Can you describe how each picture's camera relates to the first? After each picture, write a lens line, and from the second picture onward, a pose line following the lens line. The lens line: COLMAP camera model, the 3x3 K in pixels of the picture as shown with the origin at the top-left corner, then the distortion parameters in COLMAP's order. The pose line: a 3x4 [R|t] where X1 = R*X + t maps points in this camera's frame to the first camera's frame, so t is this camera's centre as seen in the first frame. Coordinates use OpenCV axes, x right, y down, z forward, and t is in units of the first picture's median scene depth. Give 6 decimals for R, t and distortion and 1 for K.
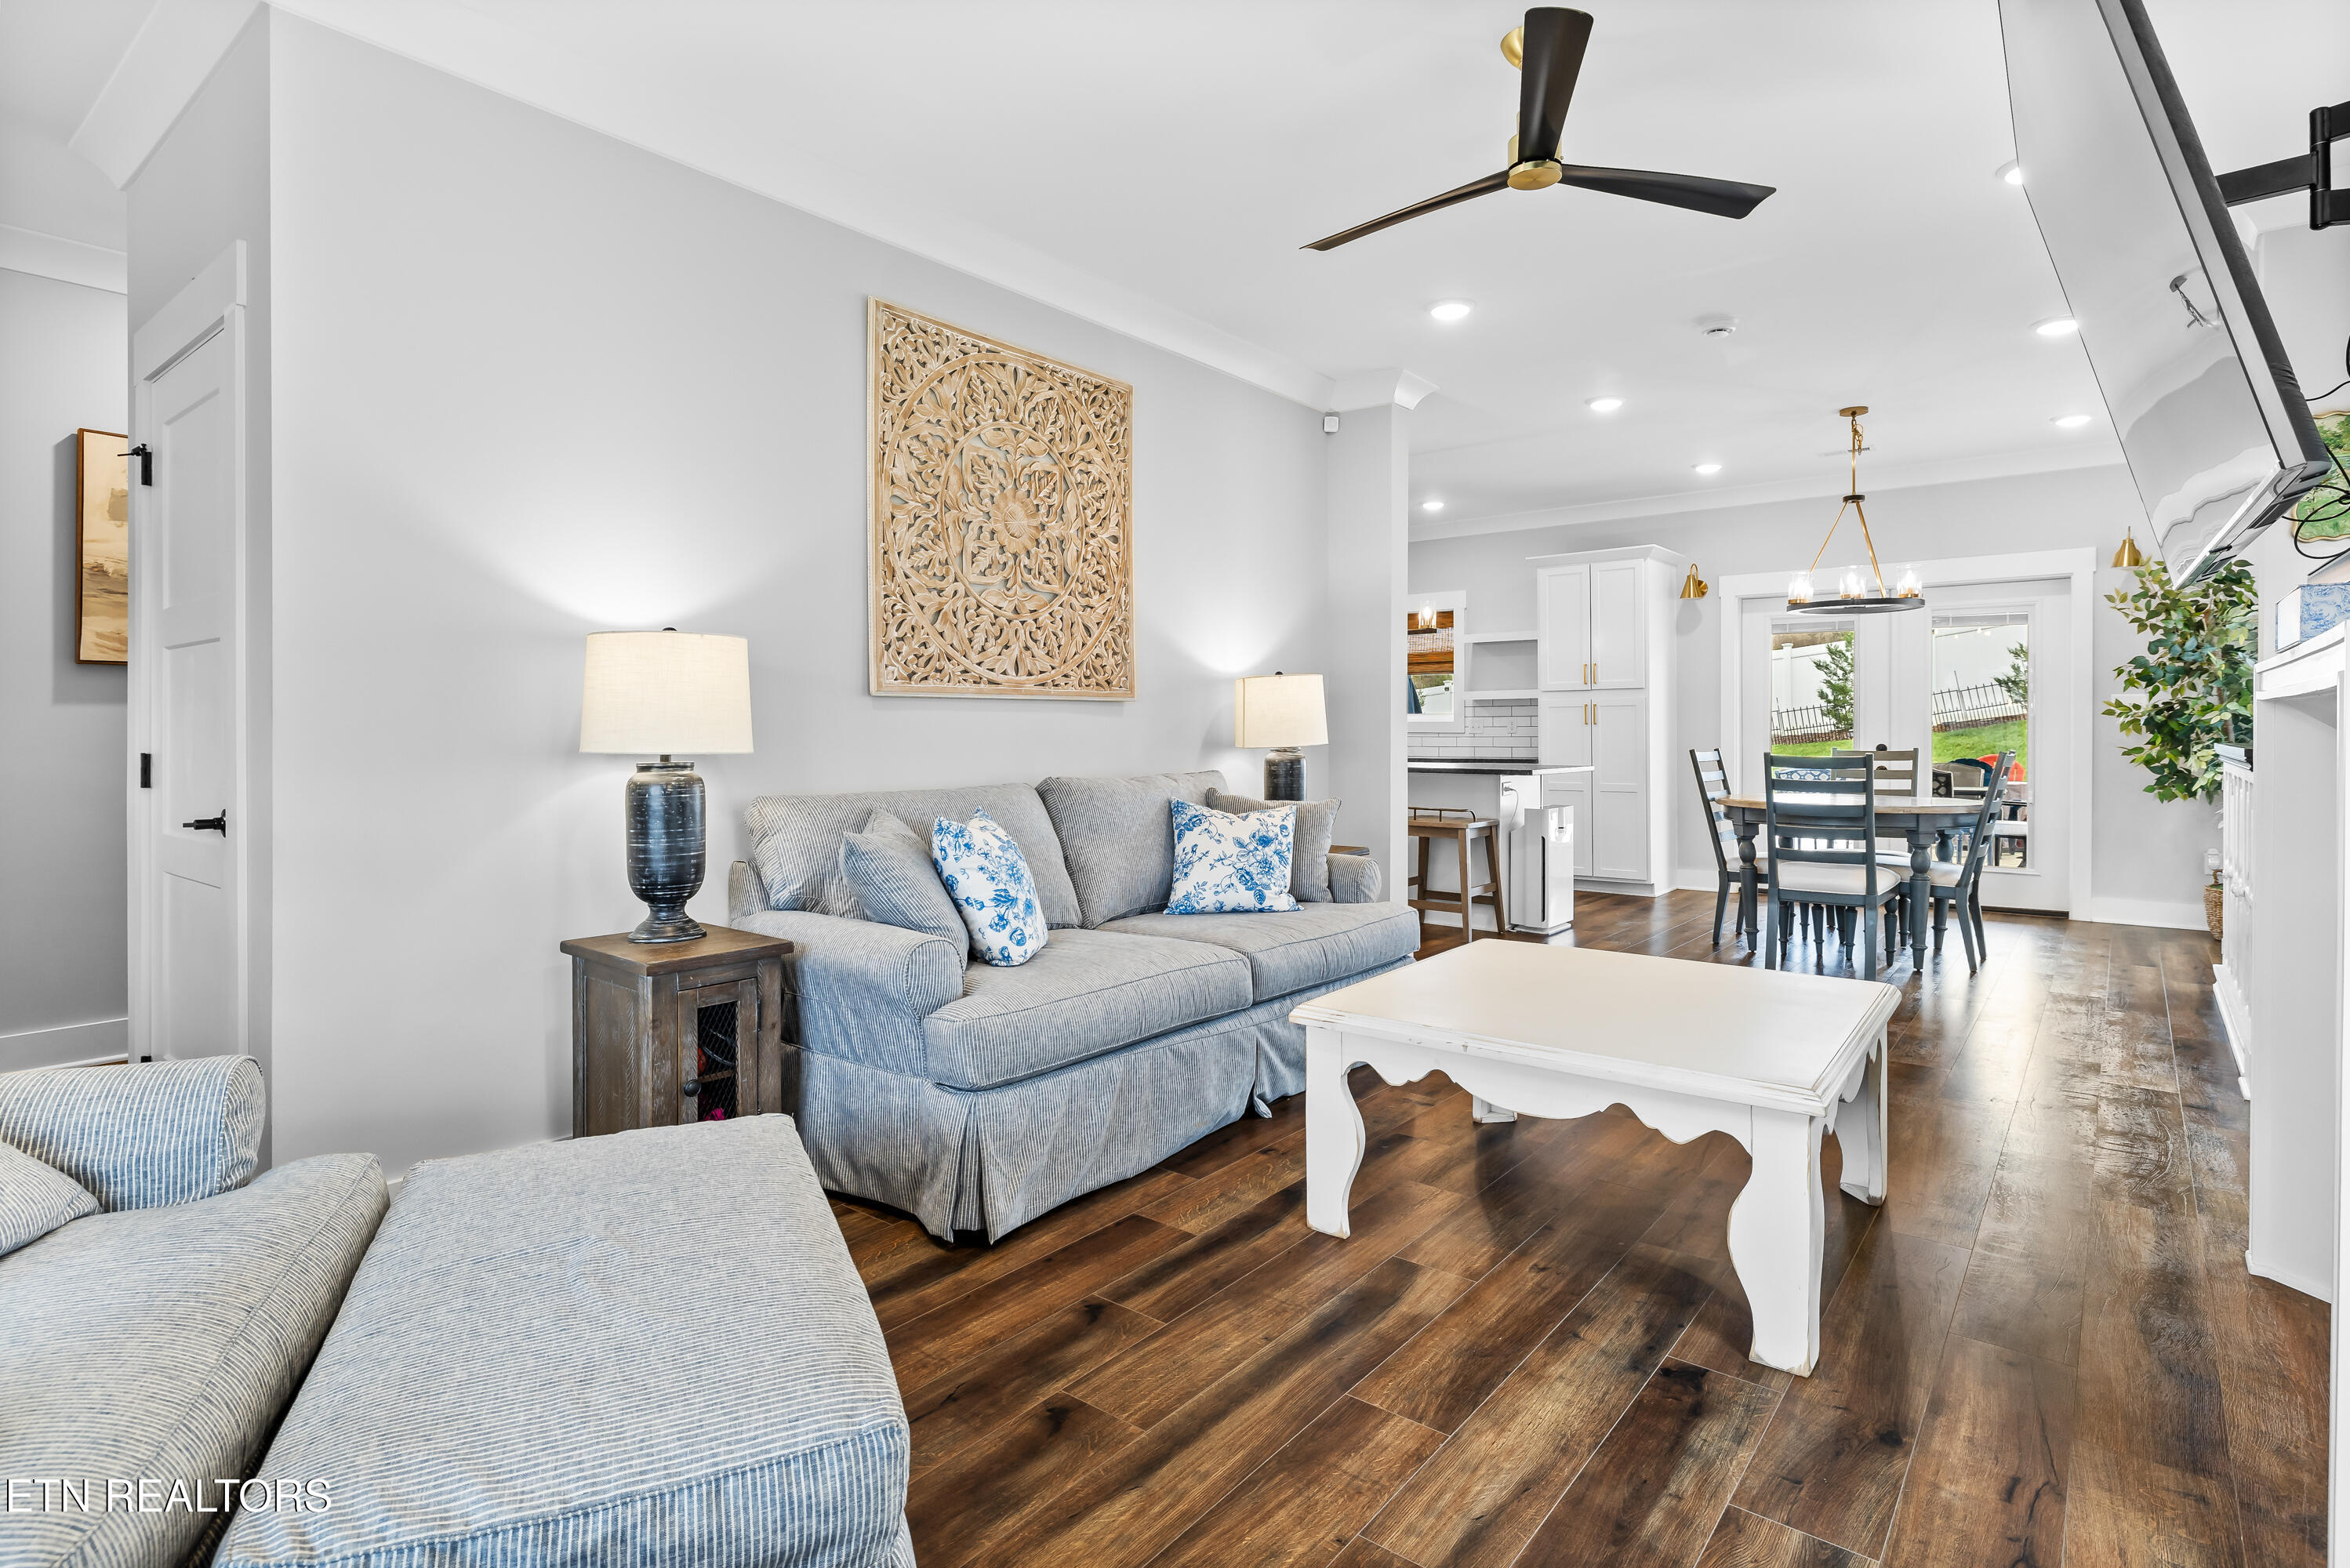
lens RADIAL K [[1179.2, 0, 1180.1], [0, 1179.2, 739.2], [0, 0, 1]] dist [-0.006028, 0.000747]
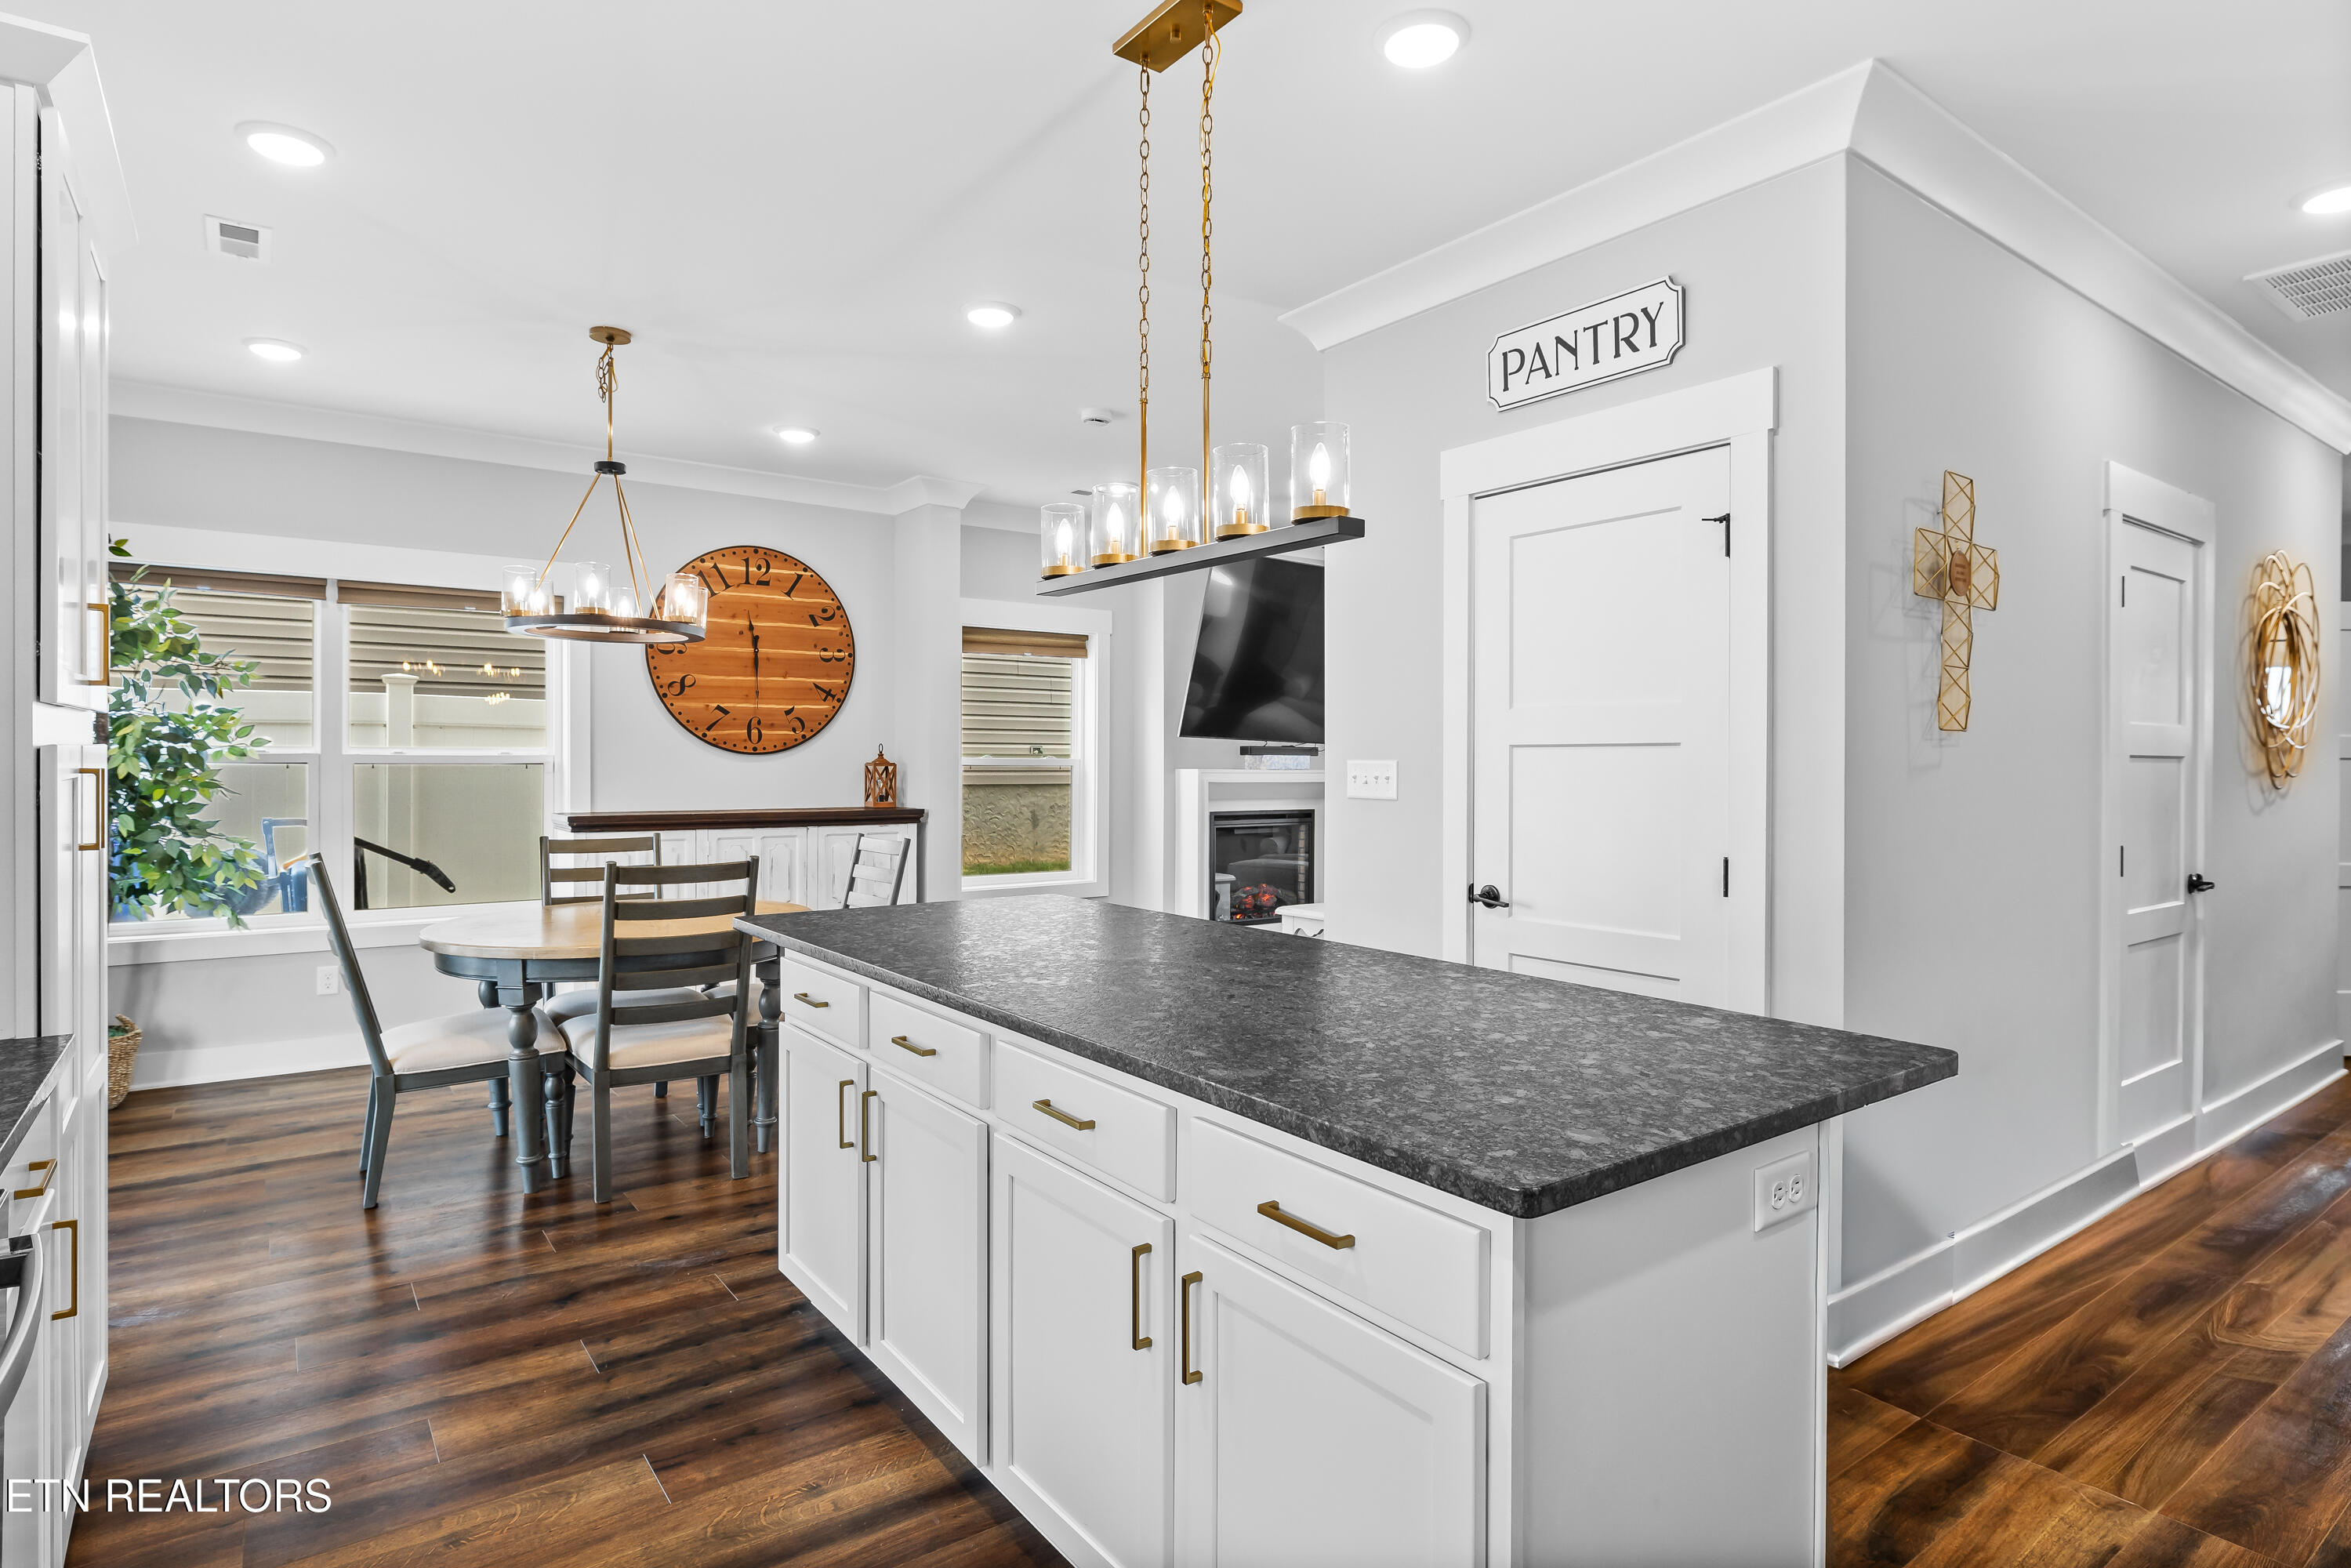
lens RADIAL K [[1259.3, 0, 1173.8], [0, 1259.3, 773.2], [0, 0, 1]] dist [-0.000734, 0.001238]
pose [[-0.965964, -0.003795, 0.258649, 0.078136], [0.000908, 0.999836, 0.018064, -0.043467], [-0.258675, 0.017684, -0.965802, 1.561237]]
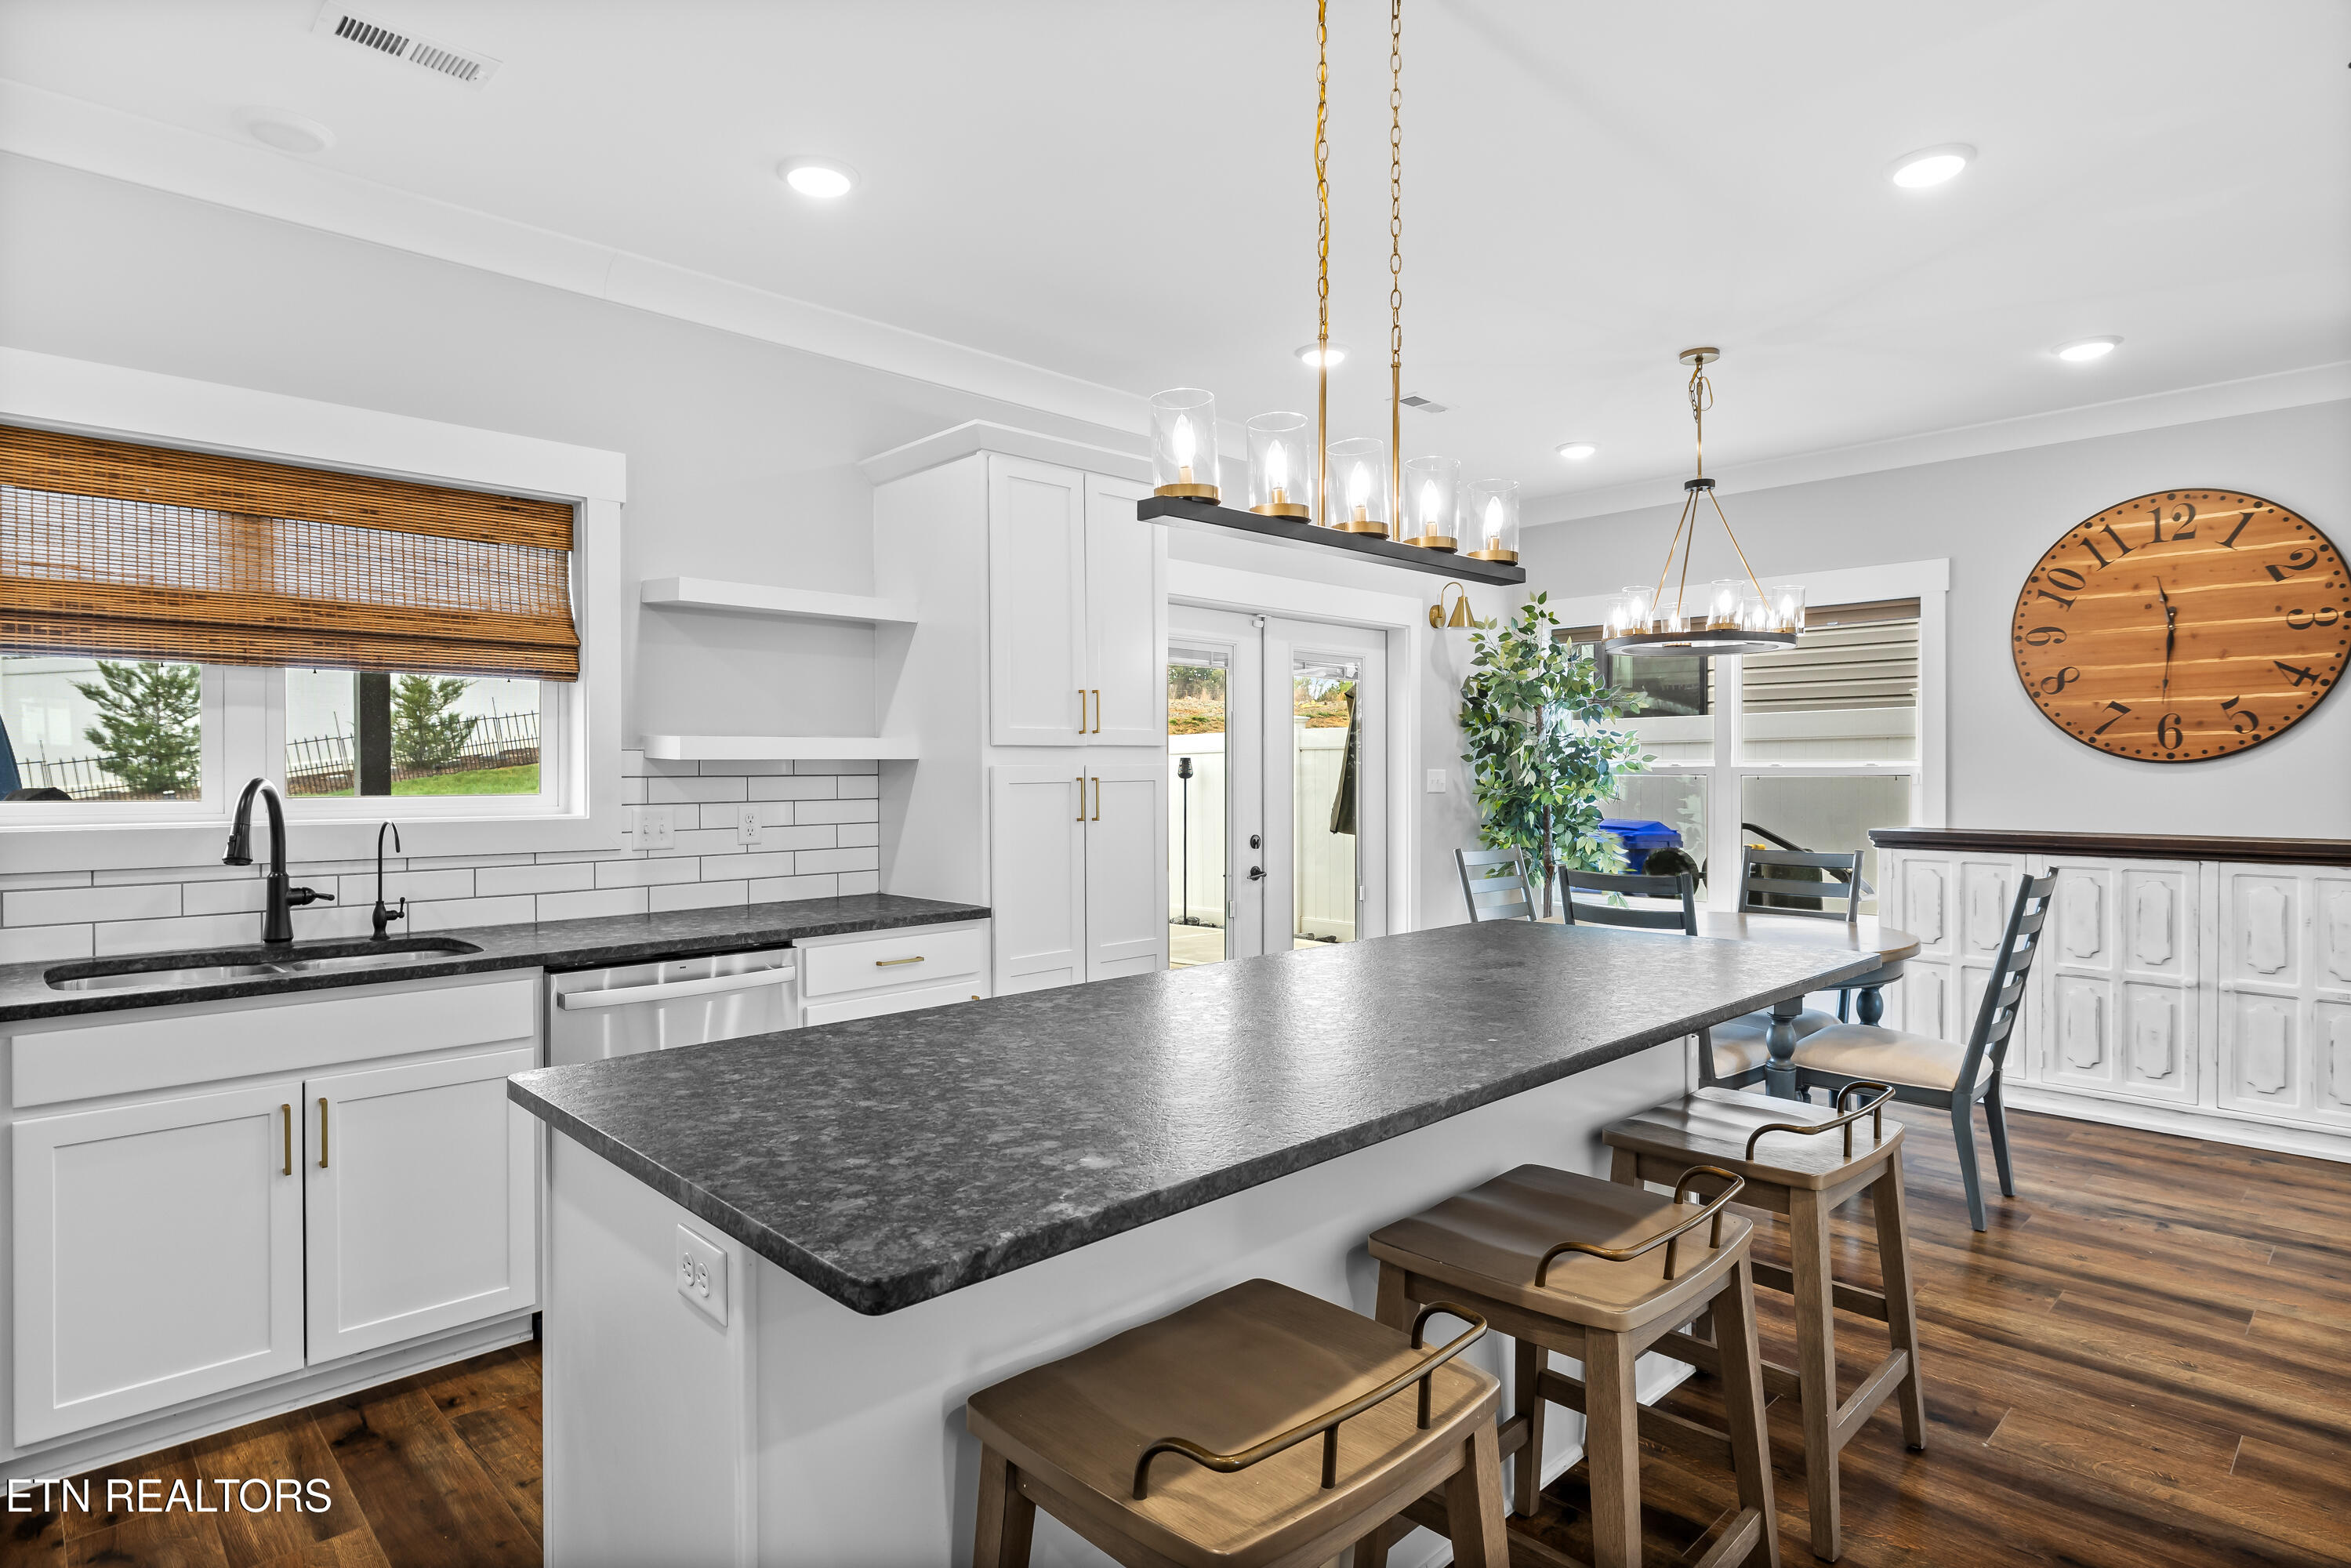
lens RADIAL K [[1259.3, 0, 1158.9], [0, 1259.3, 767.5], [0, 0, 1]] dist [-0.000734, 0.001238]
pose [[0.125835, 0.005811, 0.992034, -0.179323], [0.010111, 0.999923, -0.007140, -0.038643], [-0.992000, 0.010929, 0.125766, 1.184339]]
